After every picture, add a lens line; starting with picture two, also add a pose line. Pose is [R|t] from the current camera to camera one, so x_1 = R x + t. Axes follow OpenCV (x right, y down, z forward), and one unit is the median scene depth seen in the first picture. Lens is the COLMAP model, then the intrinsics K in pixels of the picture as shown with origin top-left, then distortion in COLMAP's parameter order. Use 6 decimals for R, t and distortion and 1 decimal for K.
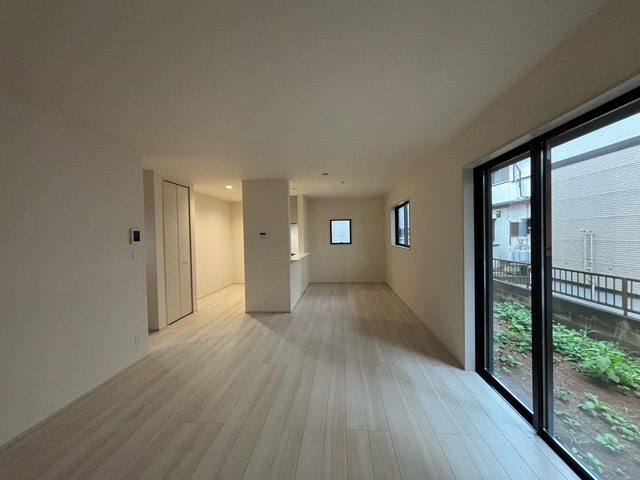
lens RADIAL K [[258.1, 0, 319.0], [0, 258.1, 238.9], [0, 0, 1]] dist [-0.001277, 0.000806]
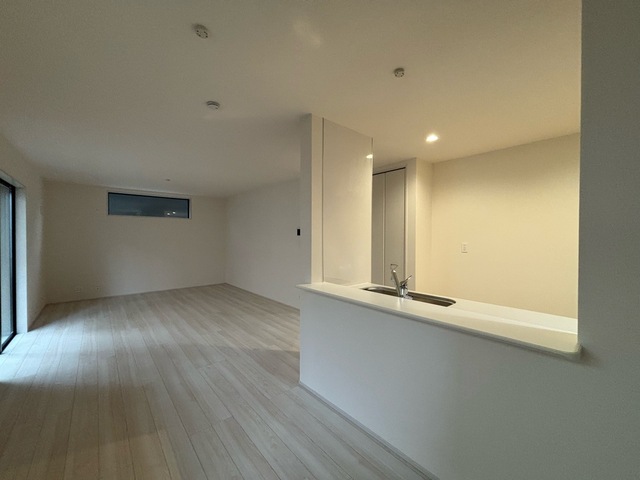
lens RADIAL K [[258.1, 0, 319.0], [0, 258.1, 238.9], [0, 0, 1]] dist [-0.001277, 0.000806]
pose [[-0.697580, 0.029384, -0.715904, 0.276081], [0.001916, 0.999232, 0.039145, -0.024493], [0.716504, 0.025935, -0.697100, 1.719723]]
